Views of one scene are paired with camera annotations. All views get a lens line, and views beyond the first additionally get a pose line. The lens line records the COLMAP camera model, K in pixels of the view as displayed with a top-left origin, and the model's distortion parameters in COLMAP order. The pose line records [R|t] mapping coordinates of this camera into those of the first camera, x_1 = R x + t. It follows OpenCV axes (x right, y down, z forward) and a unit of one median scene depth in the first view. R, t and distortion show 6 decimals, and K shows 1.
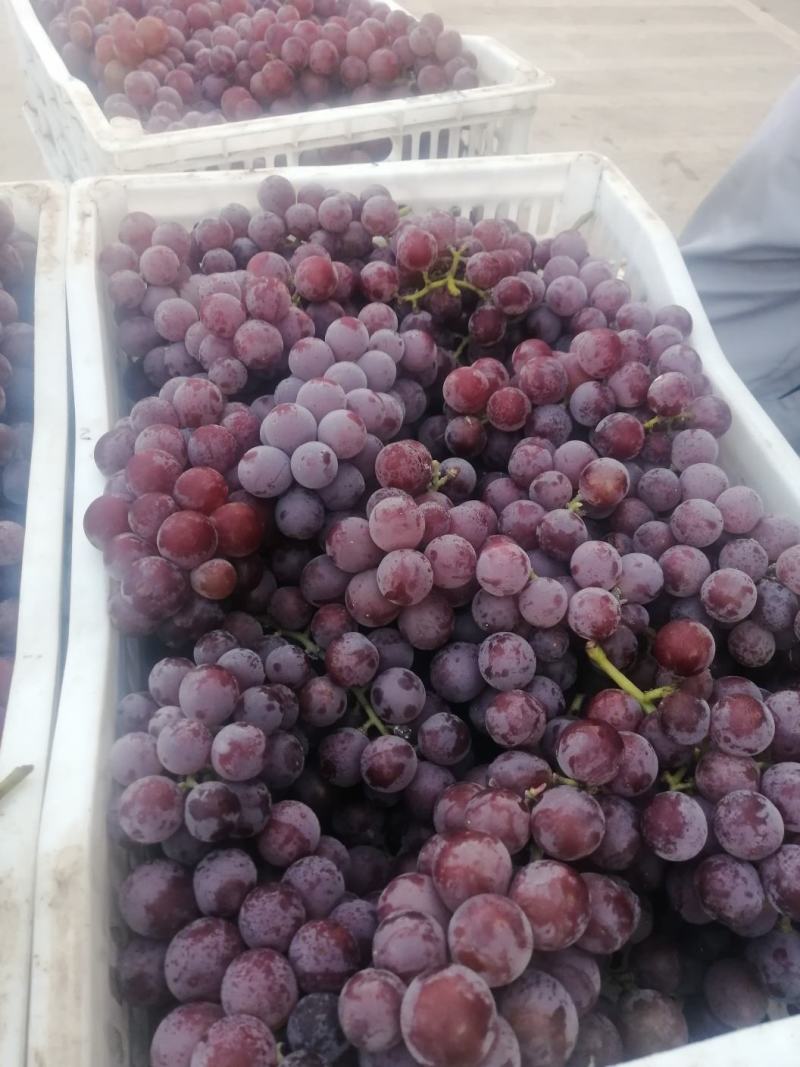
lens RADIAL K [[833.2, 0, 400.0], [0, 833.2, 533.5], [0, 0, 1]] dist [-0.037570, 0.061418]
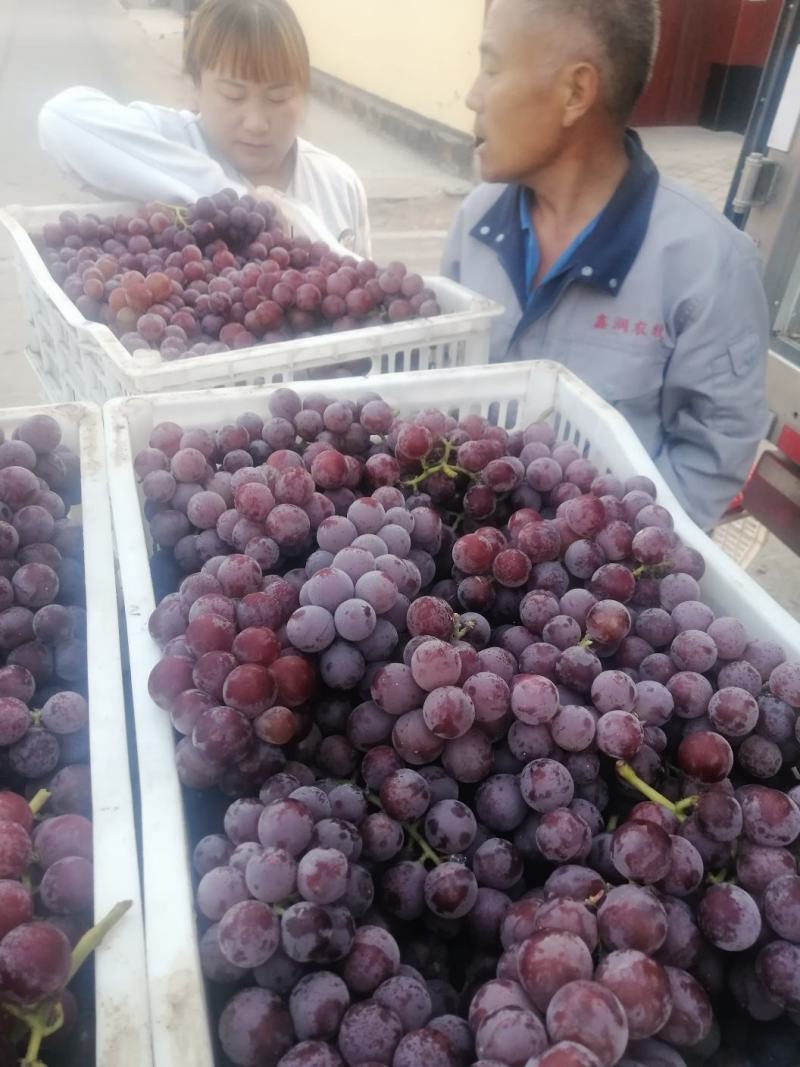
lens RADIAL K [[833.2, 0, 400.0], [0, 833.2, 533.5], [0, 0, 1]] dist [-0.037570, 0.061418]
pose [[0.996193, -0.055389, 0.067310, -0.113508], [0.070229, 0.967401, -0.243318, 0.083028], [-0.051638, 0.247119, 0.967608, -0.116725]]
